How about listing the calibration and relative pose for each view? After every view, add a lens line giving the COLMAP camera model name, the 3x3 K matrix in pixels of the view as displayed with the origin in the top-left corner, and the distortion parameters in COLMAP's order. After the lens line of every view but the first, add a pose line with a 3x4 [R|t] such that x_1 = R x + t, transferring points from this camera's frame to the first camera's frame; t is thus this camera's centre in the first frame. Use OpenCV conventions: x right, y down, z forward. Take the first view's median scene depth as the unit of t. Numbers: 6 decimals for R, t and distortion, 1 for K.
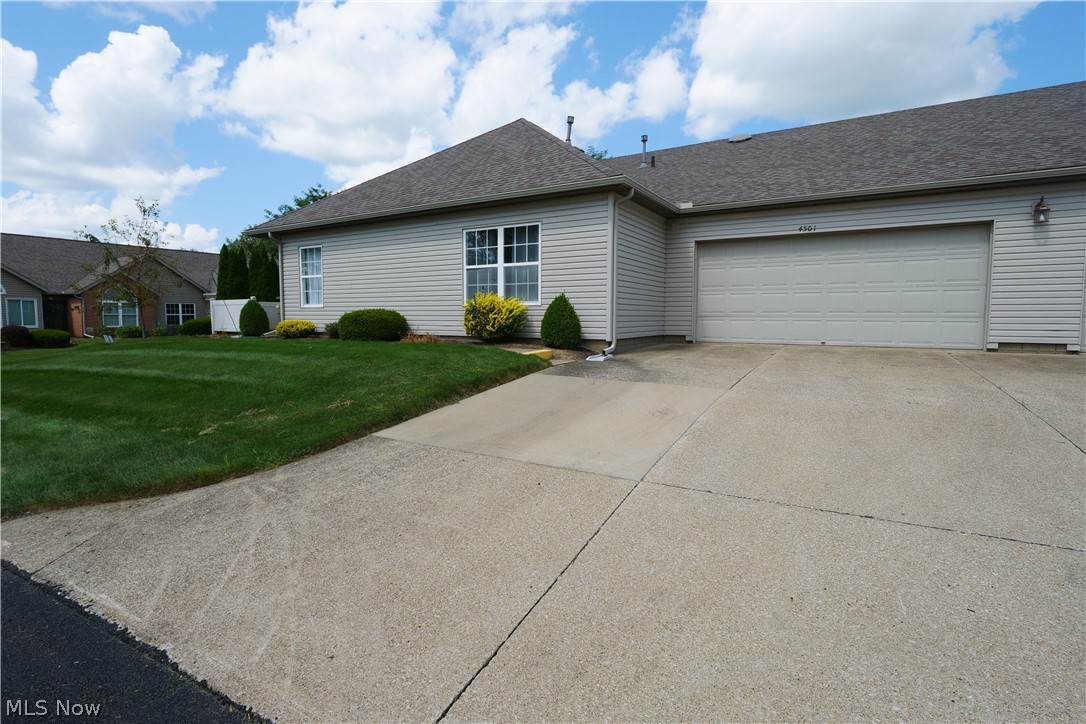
lens RADIAL K [[526.4, 0, 529.0], [0, 526.4, 355.5], [0, 0, 1]] dist [-0.007766, -0.000857]
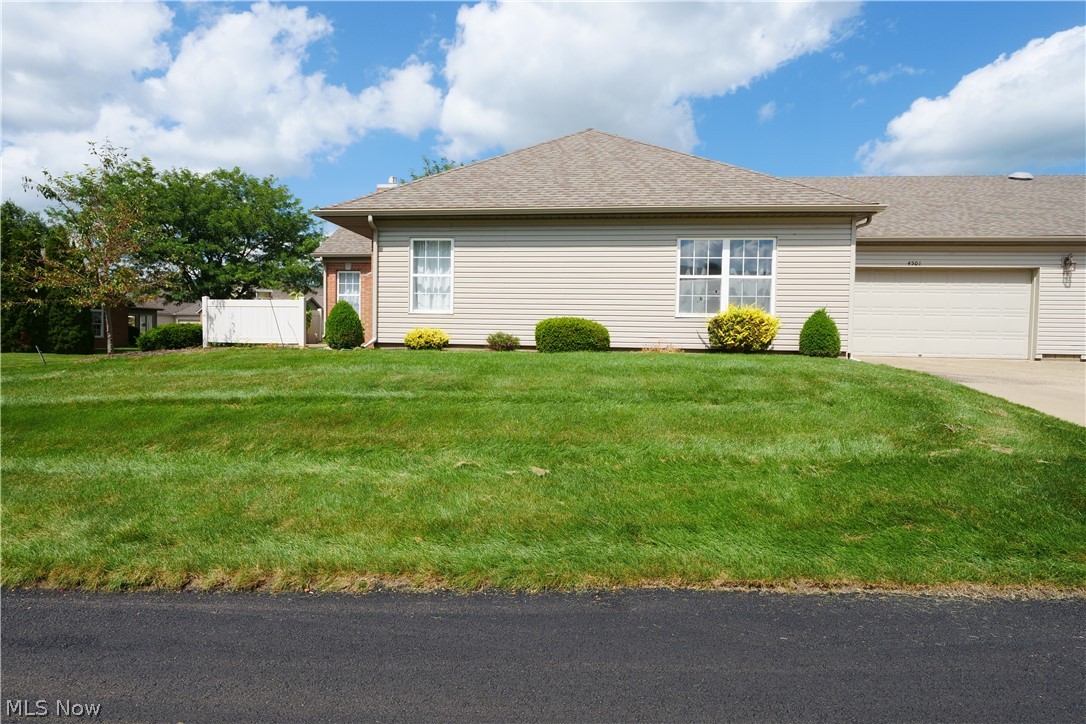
lens RADIAL K [[530.2, 0, 534.8], [0, 530.2, 354.4], [0, 0, 1]] dist [-0.012063, -0.001783]
pose [[0.905296, -0.000306, 0.424781, -0.793837], [0.016281, 0.999290, -0.033977, 0.001801], [-0.424468, 0.037676, 0.904659, 0.256010]]
